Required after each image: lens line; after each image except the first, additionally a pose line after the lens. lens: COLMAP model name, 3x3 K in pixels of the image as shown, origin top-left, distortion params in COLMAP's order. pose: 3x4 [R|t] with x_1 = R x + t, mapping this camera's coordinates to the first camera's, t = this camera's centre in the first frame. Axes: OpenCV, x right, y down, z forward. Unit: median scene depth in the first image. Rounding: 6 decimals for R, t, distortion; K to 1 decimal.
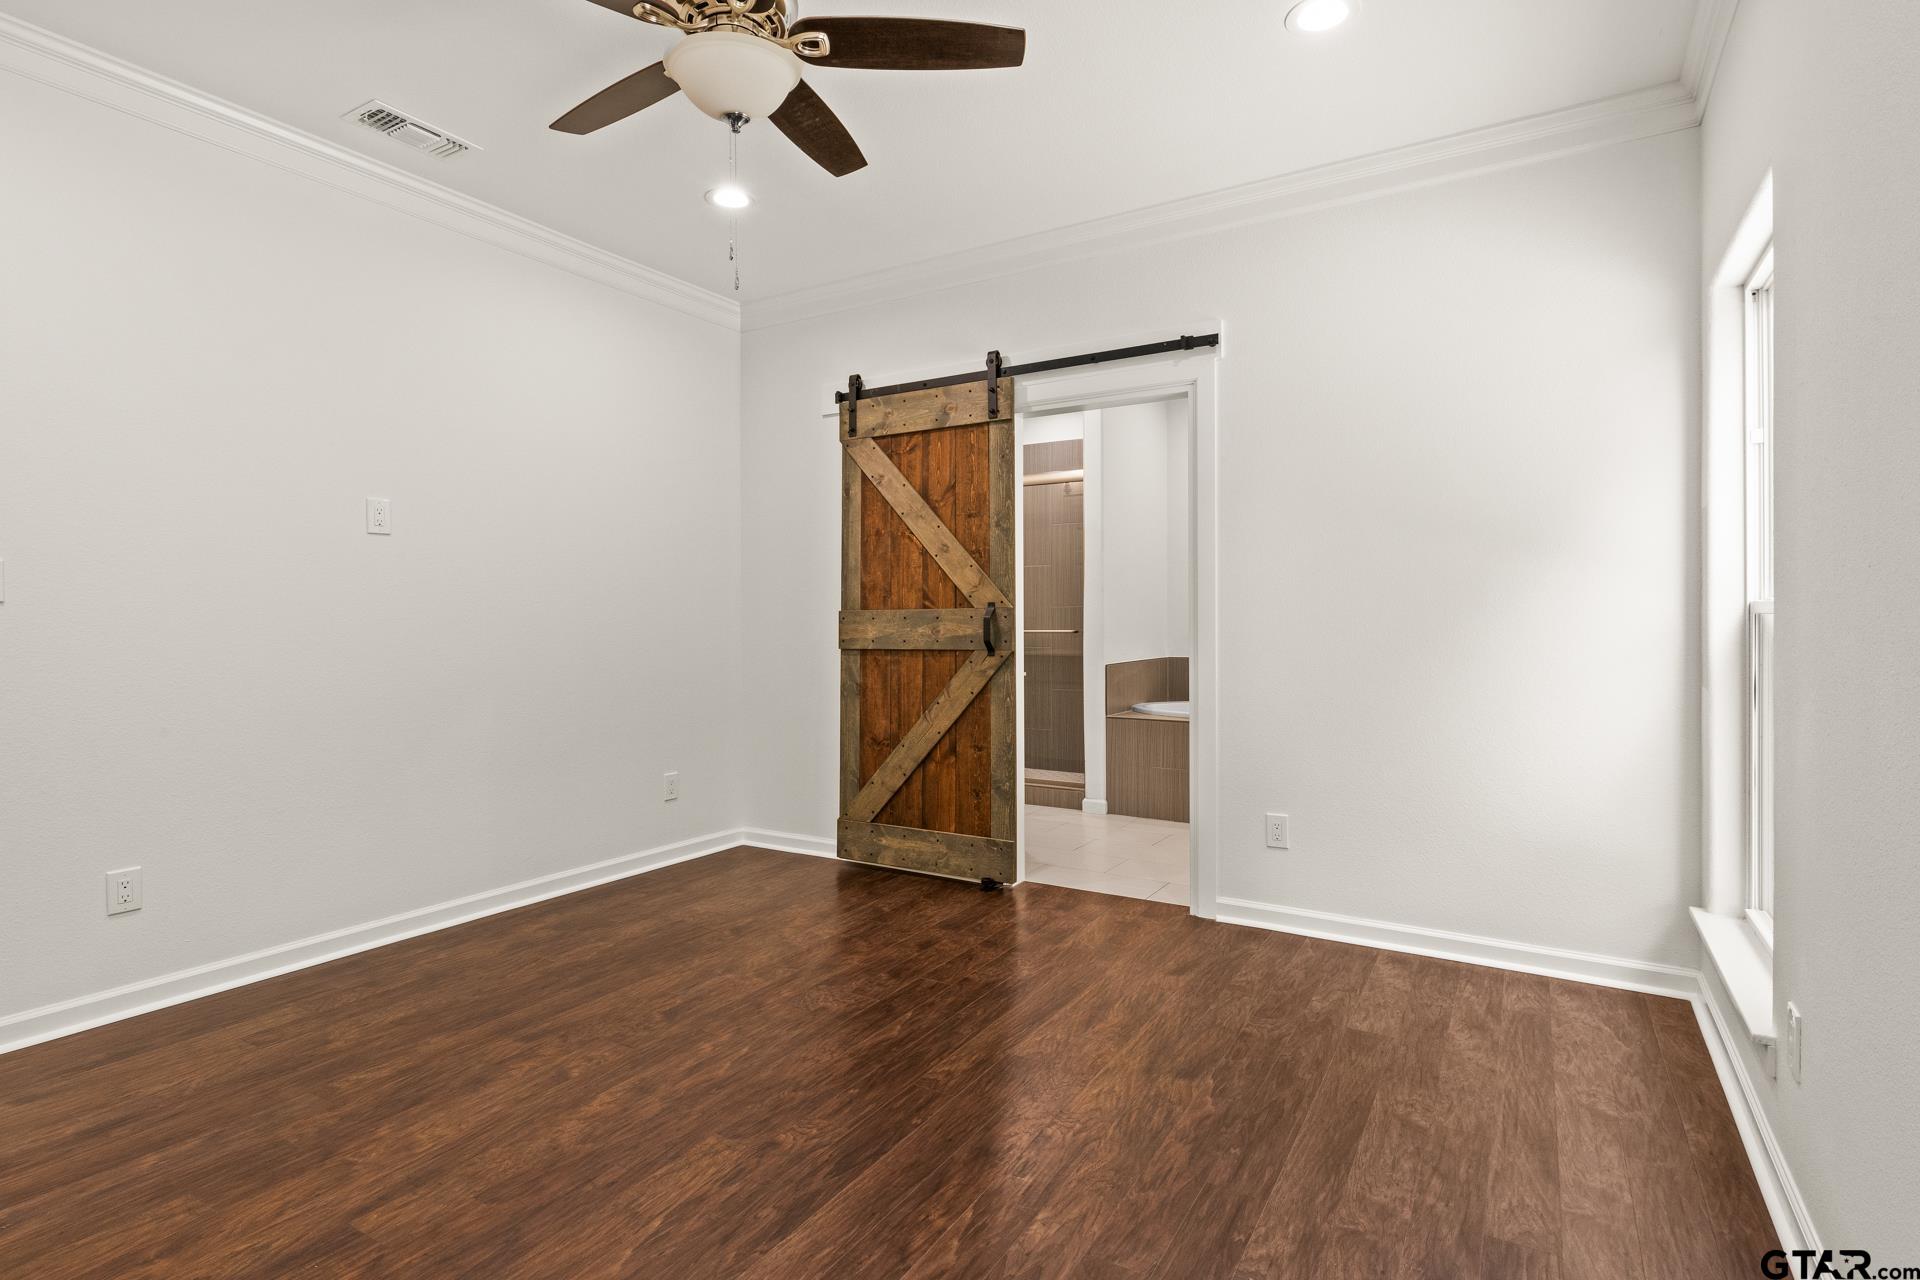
lens RADIAL K [[960.5, 0, 969.3], [0, 960.5, 639.3], [0, 0, 1]] dist [0.003070, -0.001649]
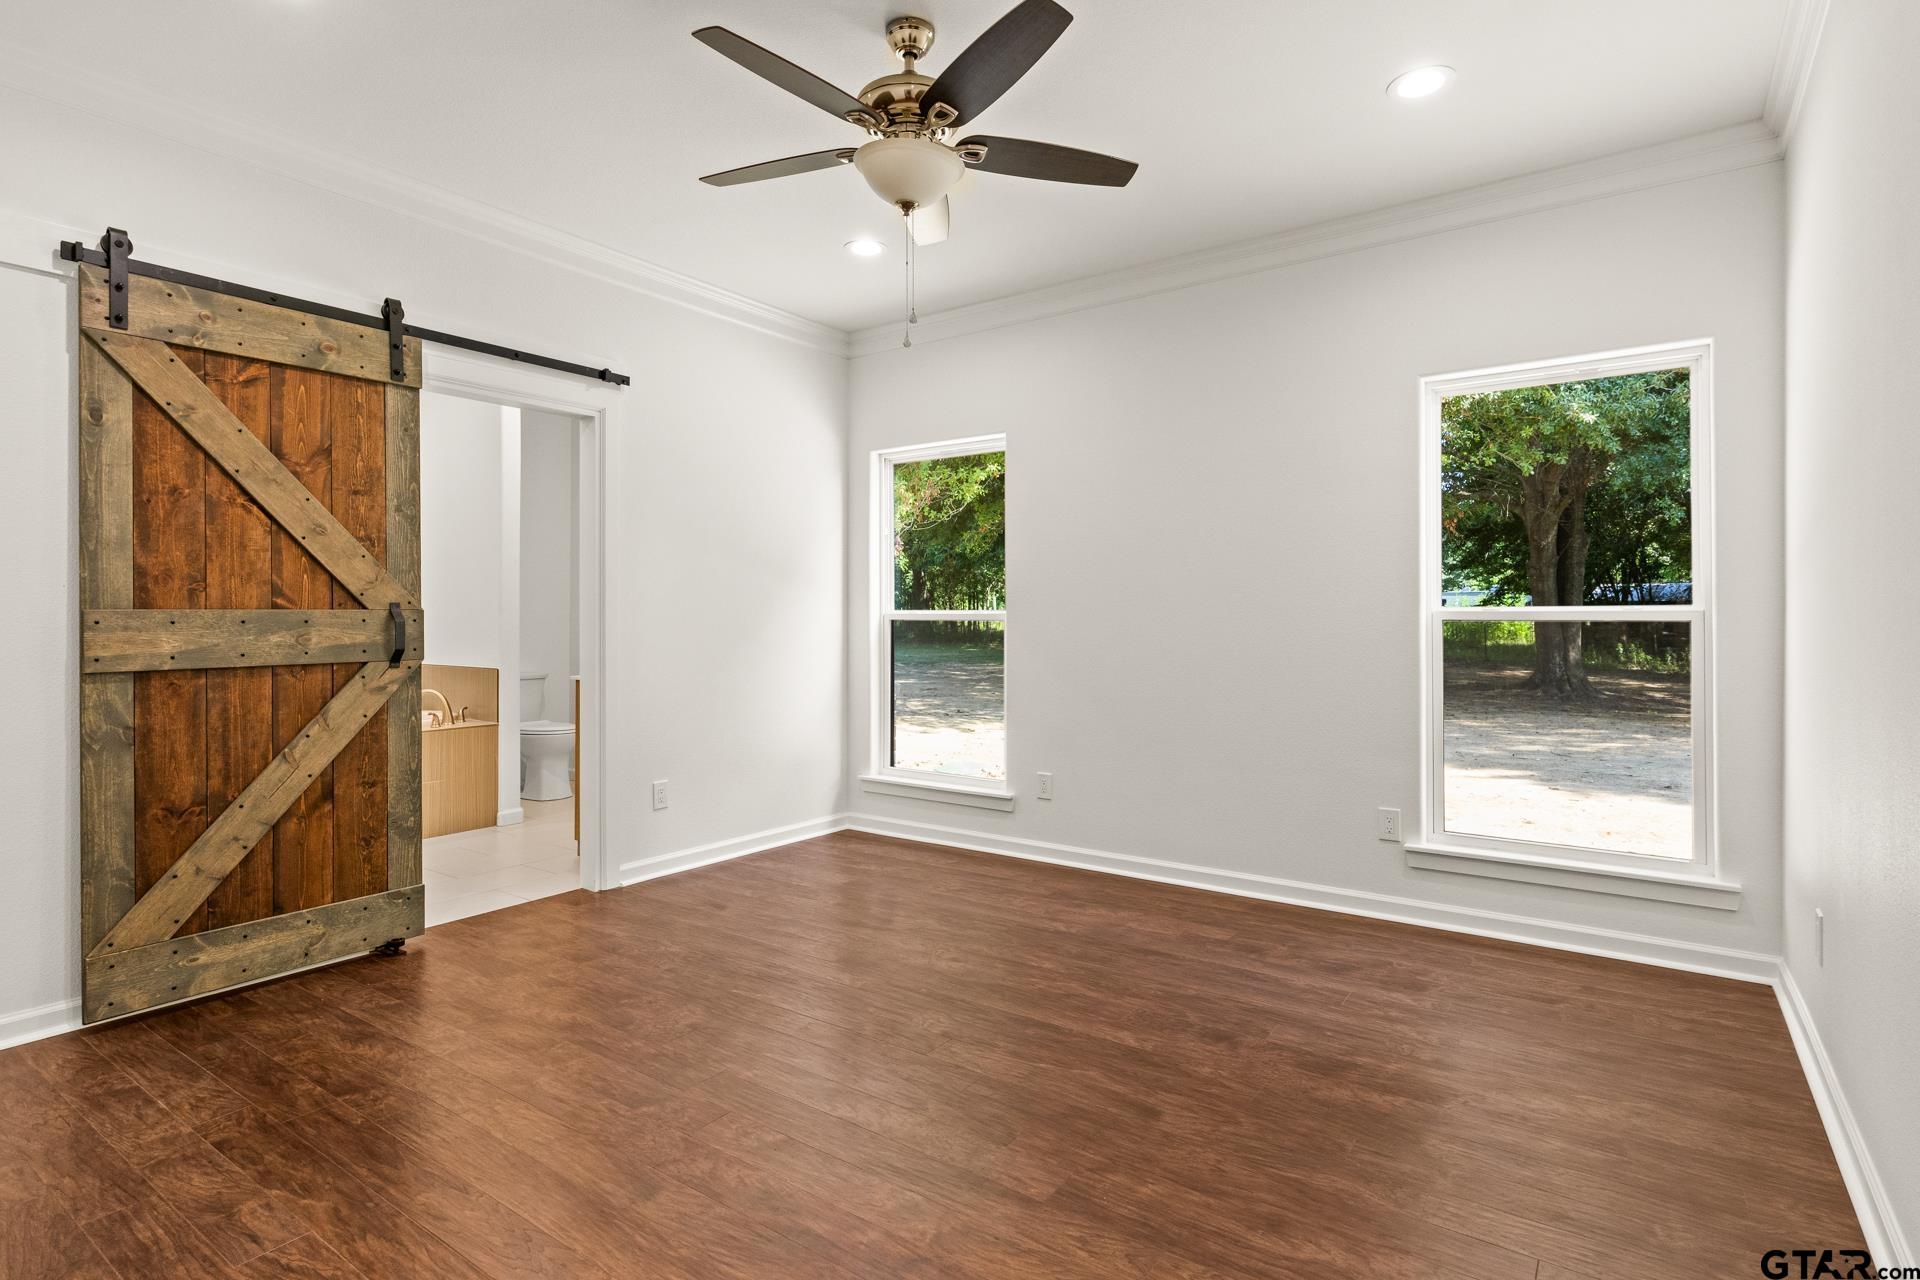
lens RADIAL K [[960.5, 0, 970.8], [0, 960.5, 629.4], [0, 0, 1]] dist [0.003070, -0.001649]
pose [[0.066095, -0.008805, 0.997774, -0.744995], [0.020704, 0.999758, 0.007452, -0.011237], [-0.997599, 0.020165, 0.066261, 0.439606]]
